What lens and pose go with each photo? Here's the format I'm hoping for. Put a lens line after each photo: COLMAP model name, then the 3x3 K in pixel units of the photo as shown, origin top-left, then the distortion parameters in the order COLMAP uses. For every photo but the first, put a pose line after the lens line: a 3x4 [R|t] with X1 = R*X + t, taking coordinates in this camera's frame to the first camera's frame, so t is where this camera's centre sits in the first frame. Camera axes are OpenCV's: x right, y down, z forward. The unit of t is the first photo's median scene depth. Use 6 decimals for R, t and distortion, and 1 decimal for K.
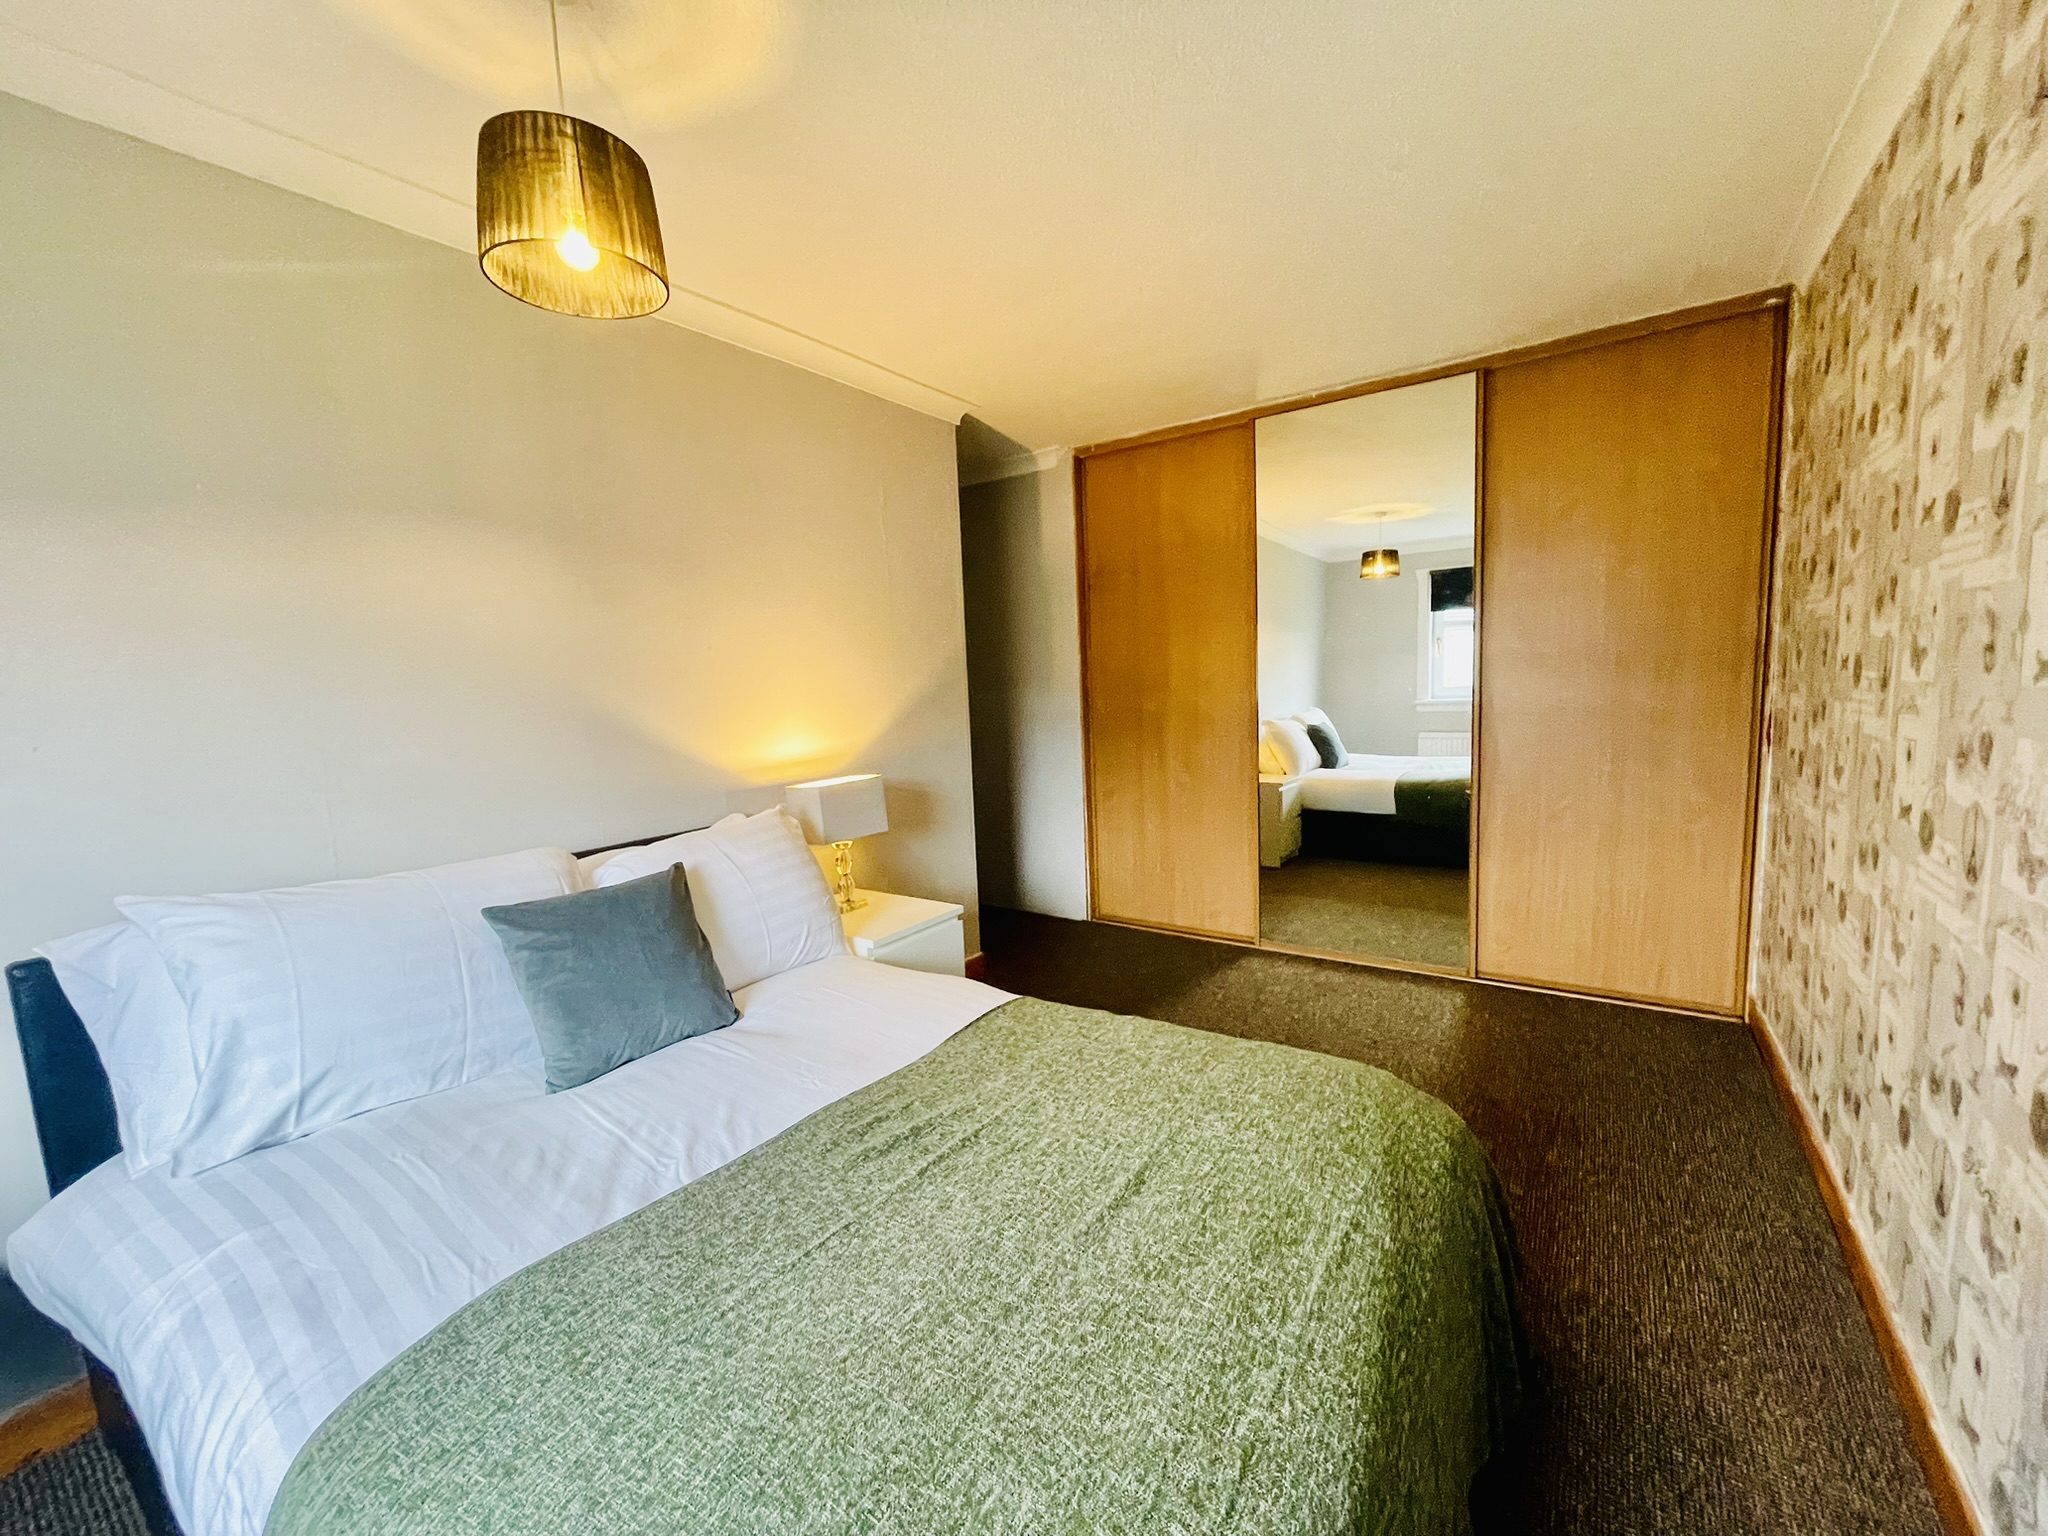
lens RADIAL K [[816.7, 0, 1023.5], [0, 816.7, 766.8], [0, 0, 1]] dist [-0.004107, 0.001155]
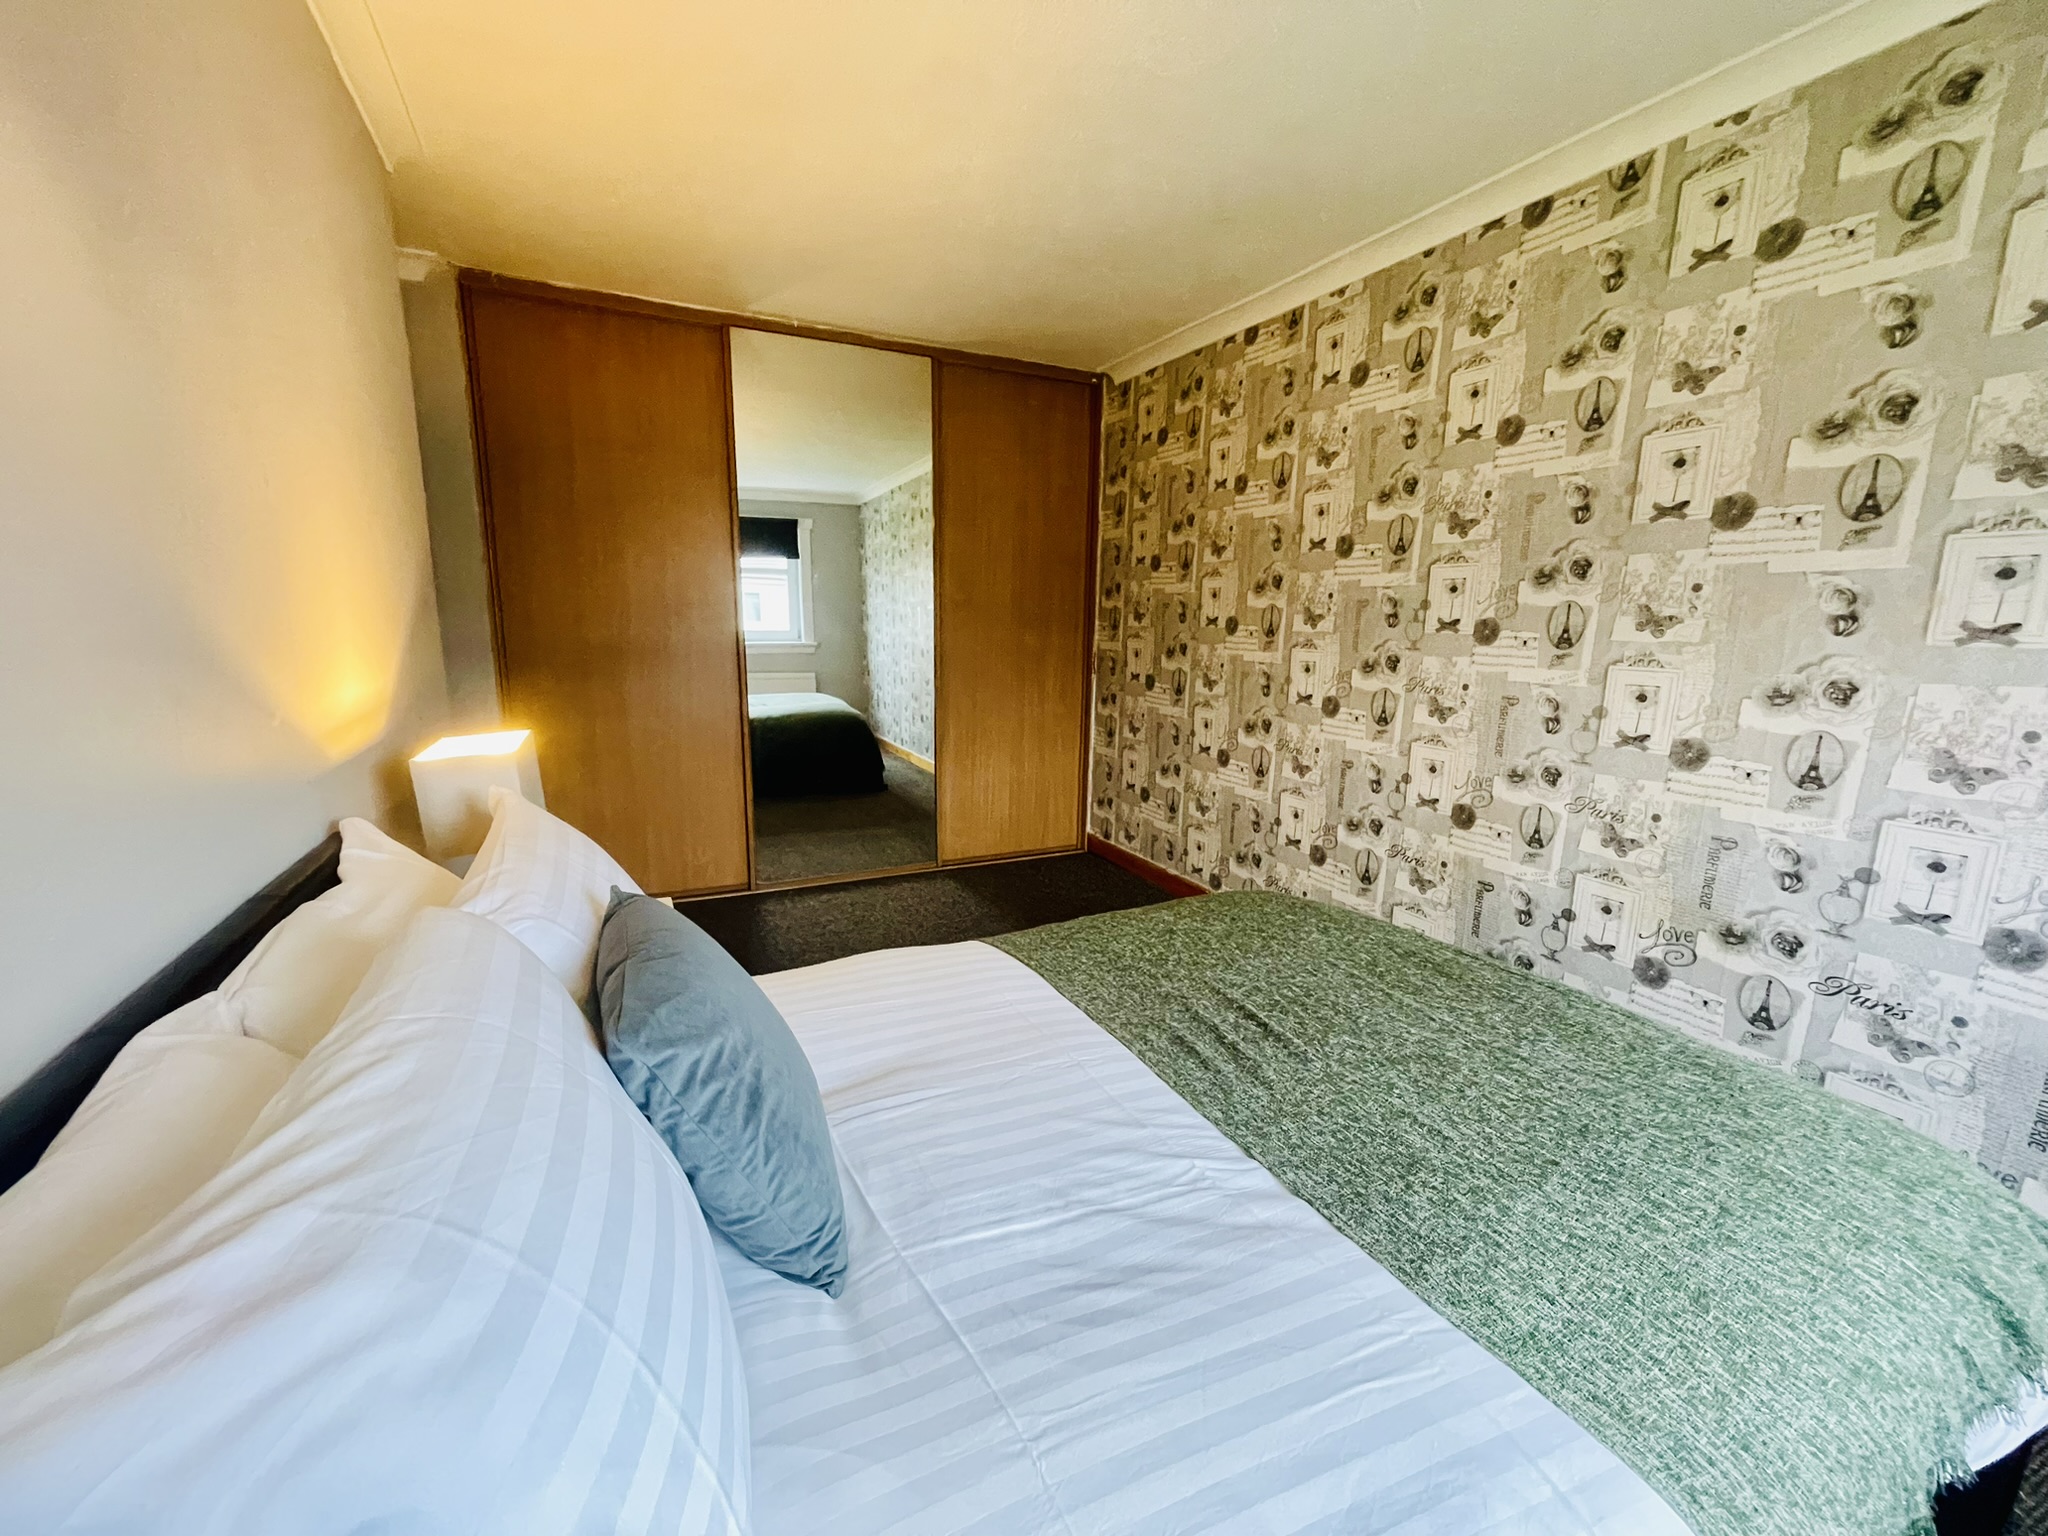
lens RADIAL K [[816.7, 0, 1015.7], [0, 816.7, 777.5], [0, 0, 1]] dist [-0.004107, 0.001155]
pose [[0.495349, -0.119165, 0.860482, -0.511757], [0.054041, 0.992855, 0.106387, -0.002005], [-0.867012, -0.006197, 0.498249, 0.327574]]
